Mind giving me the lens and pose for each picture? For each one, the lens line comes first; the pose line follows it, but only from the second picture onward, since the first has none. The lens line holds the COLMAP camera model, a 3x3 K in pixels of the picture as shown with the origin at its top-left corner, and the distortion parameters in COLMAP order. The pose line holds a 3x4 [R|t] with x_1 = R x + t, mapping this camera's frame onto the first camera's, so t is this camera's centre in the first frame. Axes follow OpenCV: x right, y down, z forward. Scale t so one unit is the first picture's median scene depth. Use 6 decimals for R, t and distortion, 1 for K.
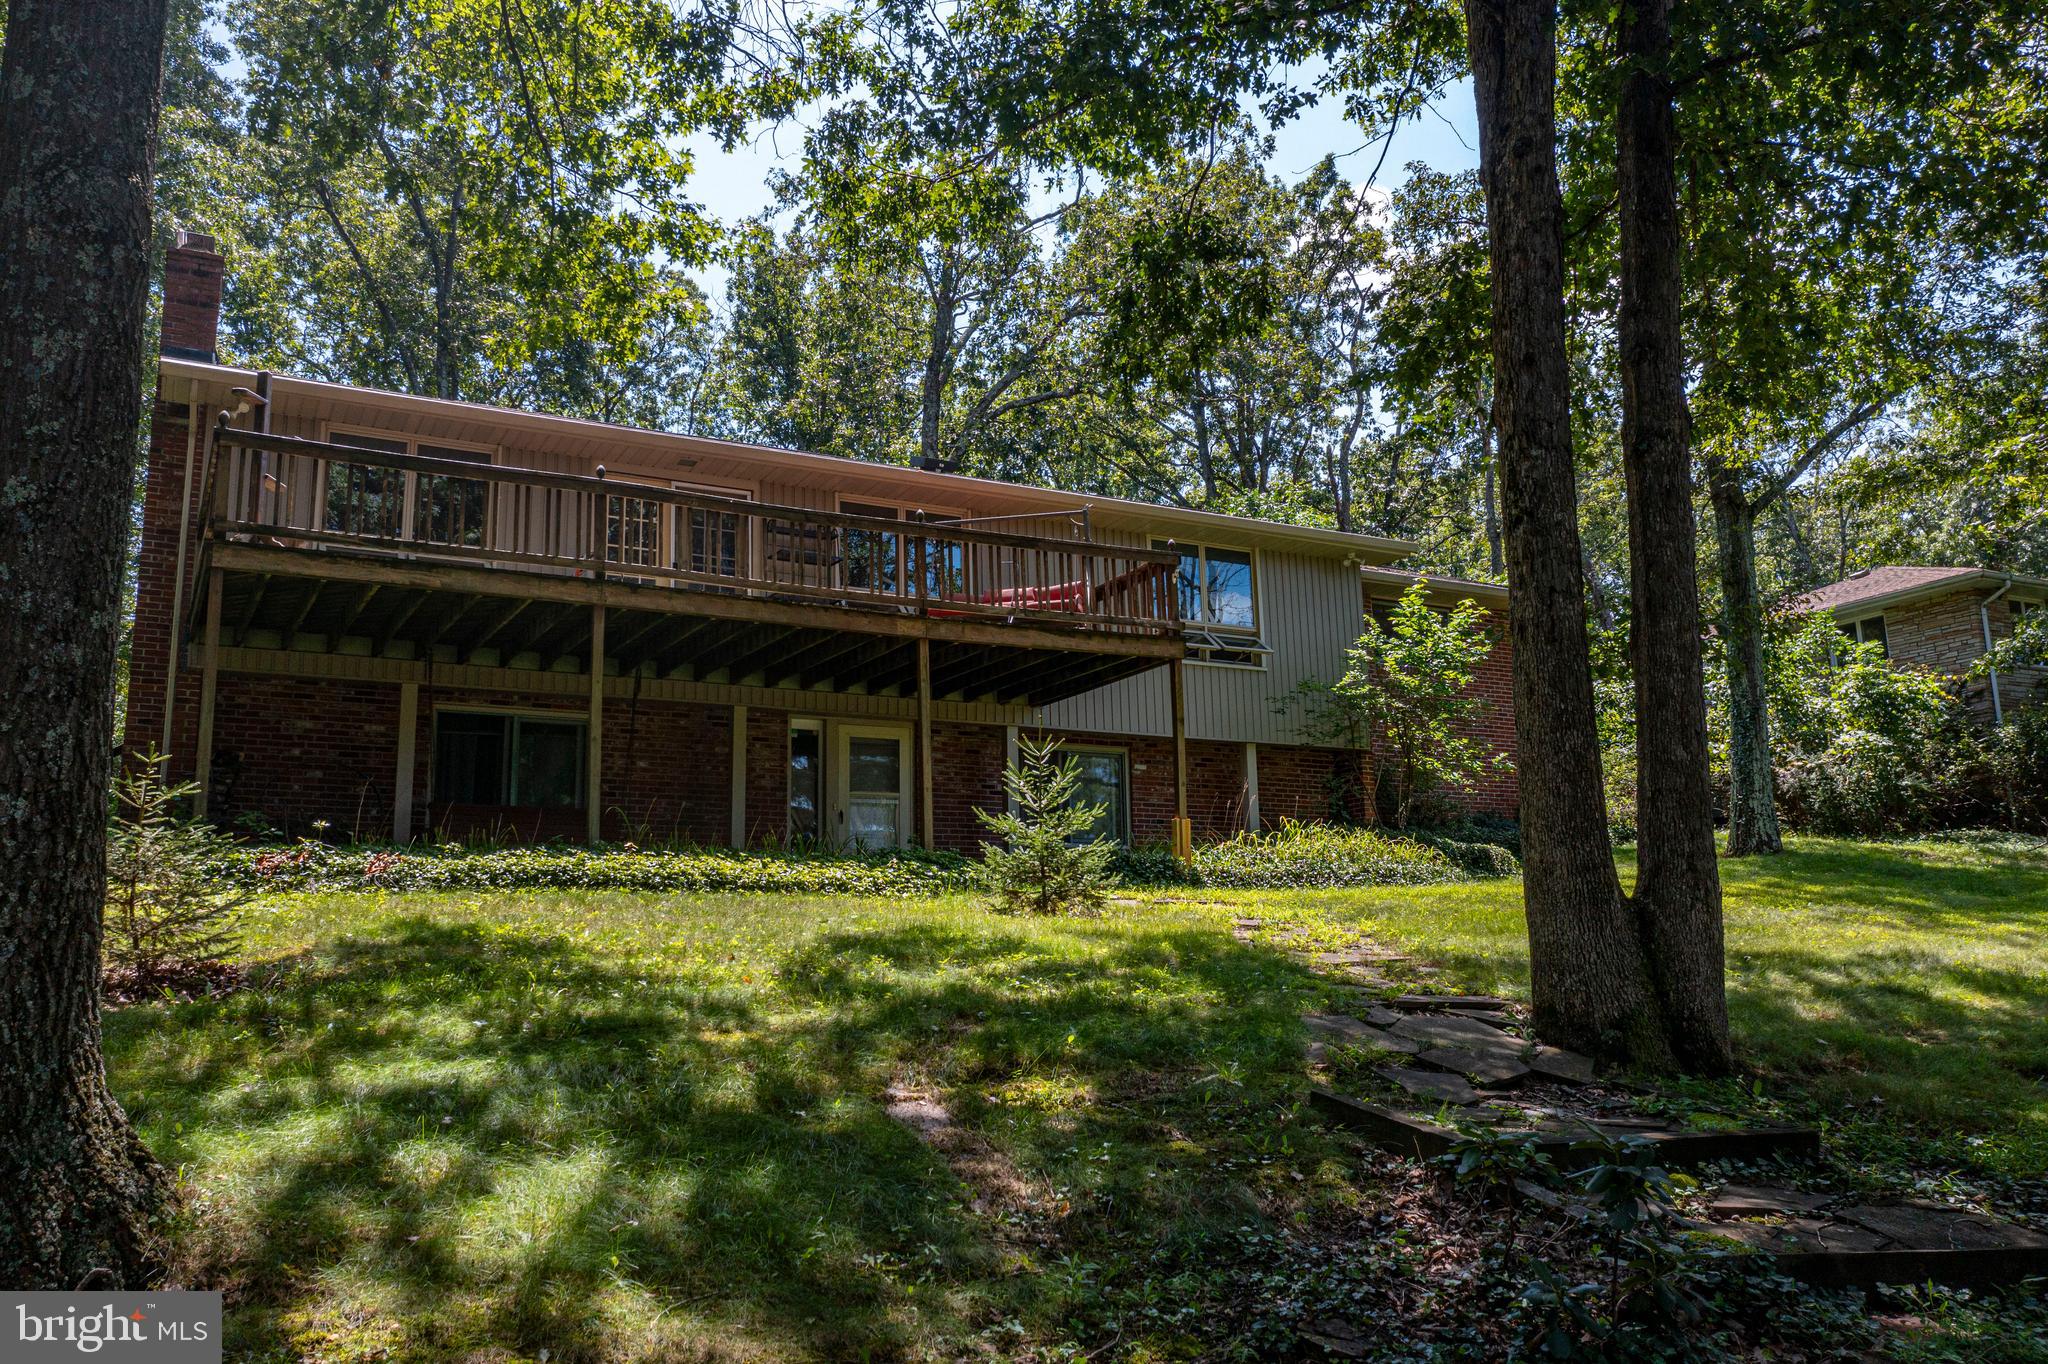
lens RADIAL K [[1661.8, 0, 1028.6], [0, 1661.8, 681.7], [0, 0, 1]] dist [0.002996, -0.000820]
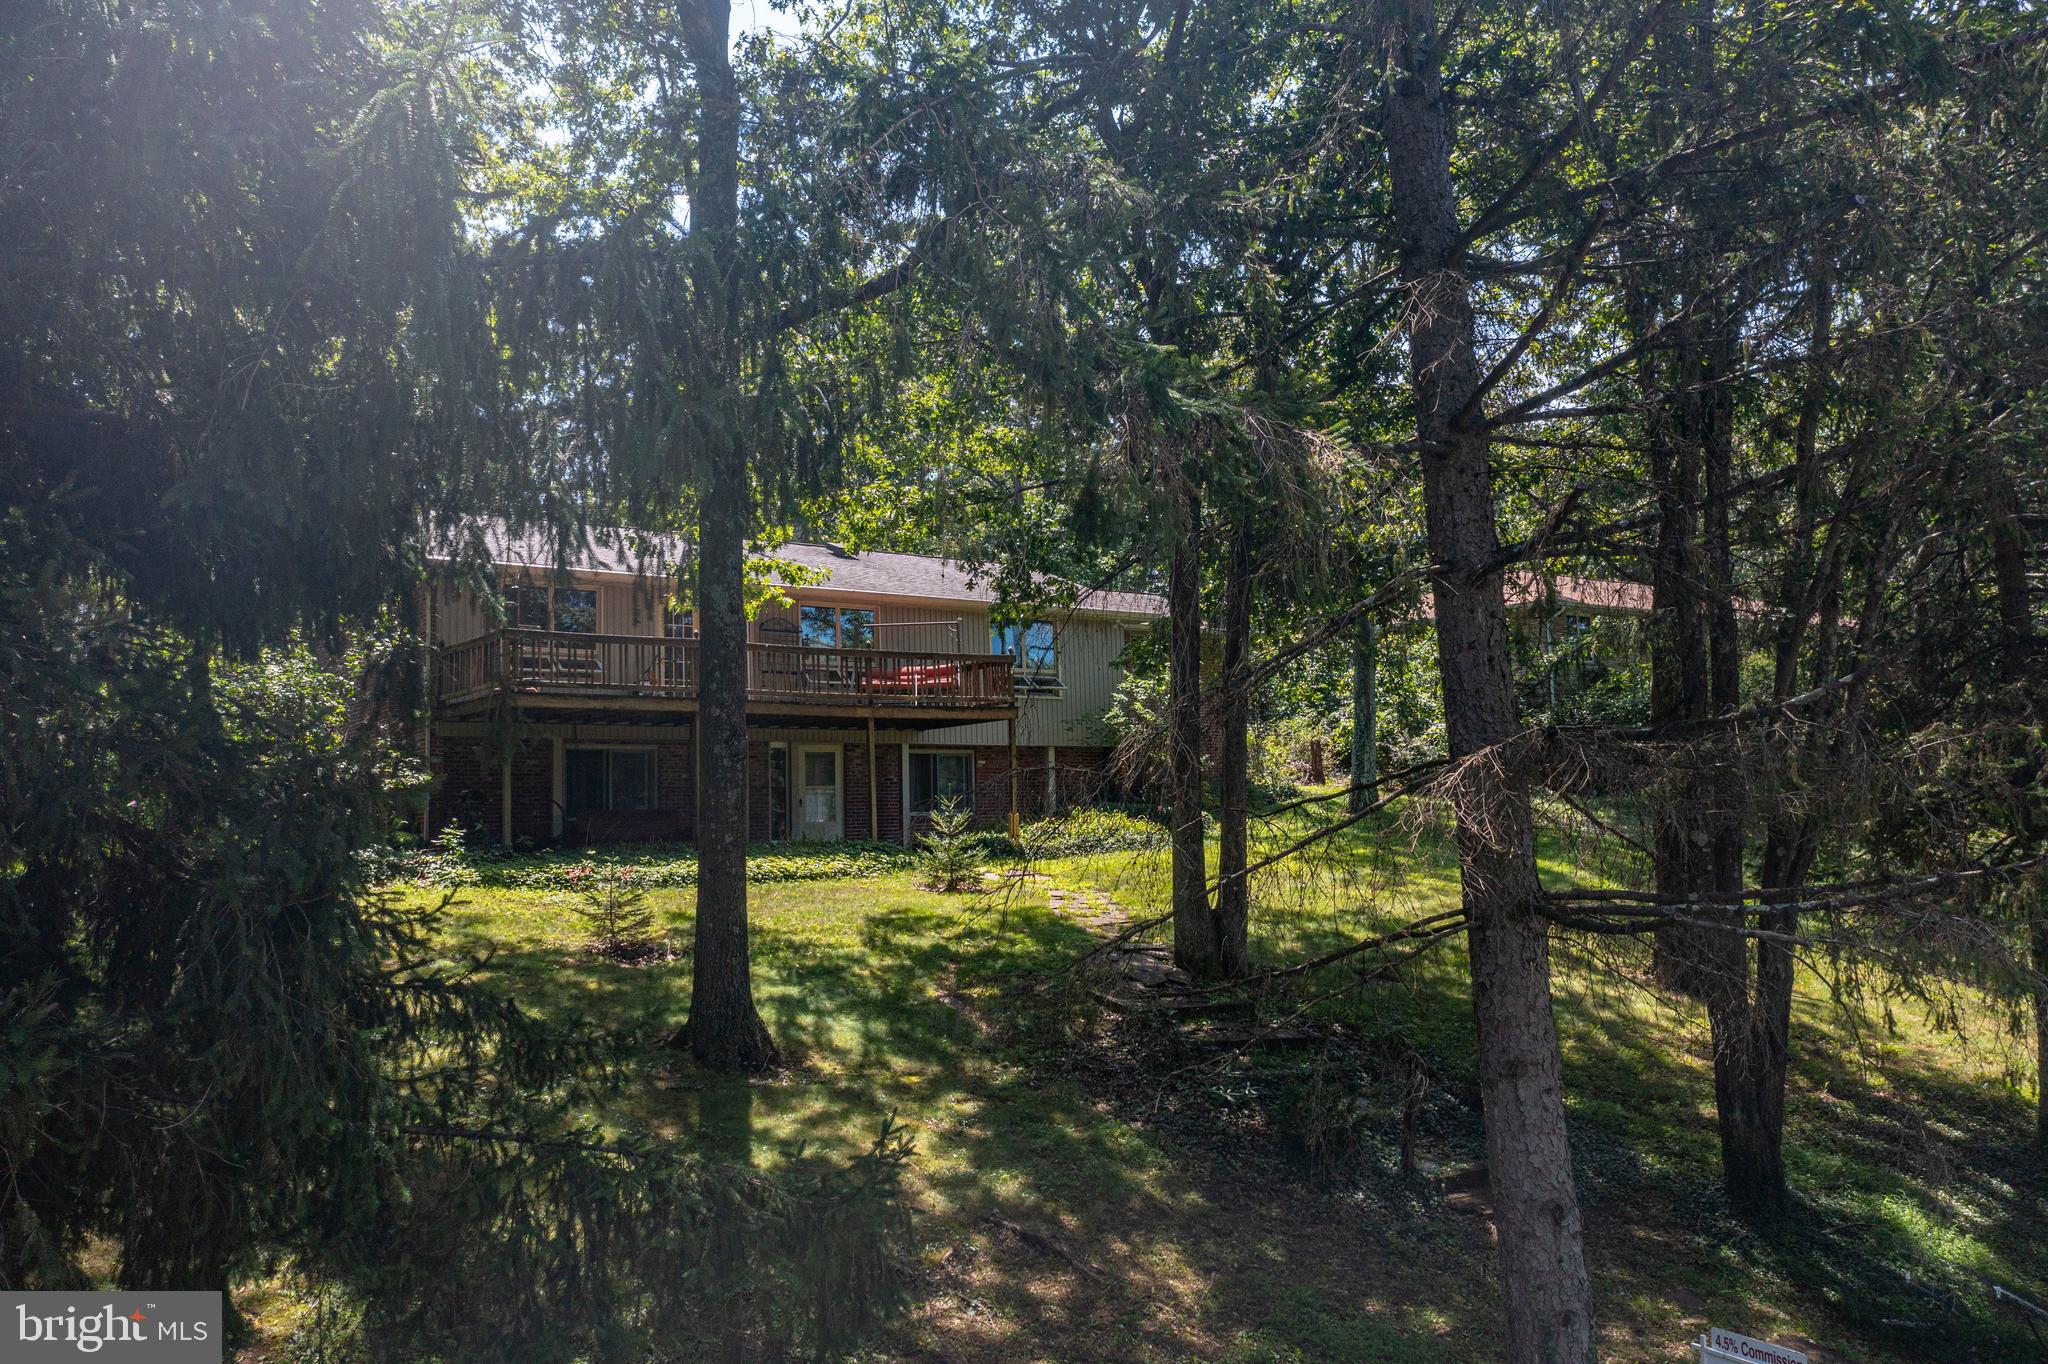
lens RADIAL K [[1661.8, 0, 1023.8], [0, 1661.8, 681.8], [0, 0, 1]] dist [0.002996, -0.000820]
pose [[0.991684, 0.008517, 0.128415, -0.155798], [-0.021373, 0.994851, 0.099070, -0.290370], [-0.126910, -0.100991, 0.986760, -0.893204]]
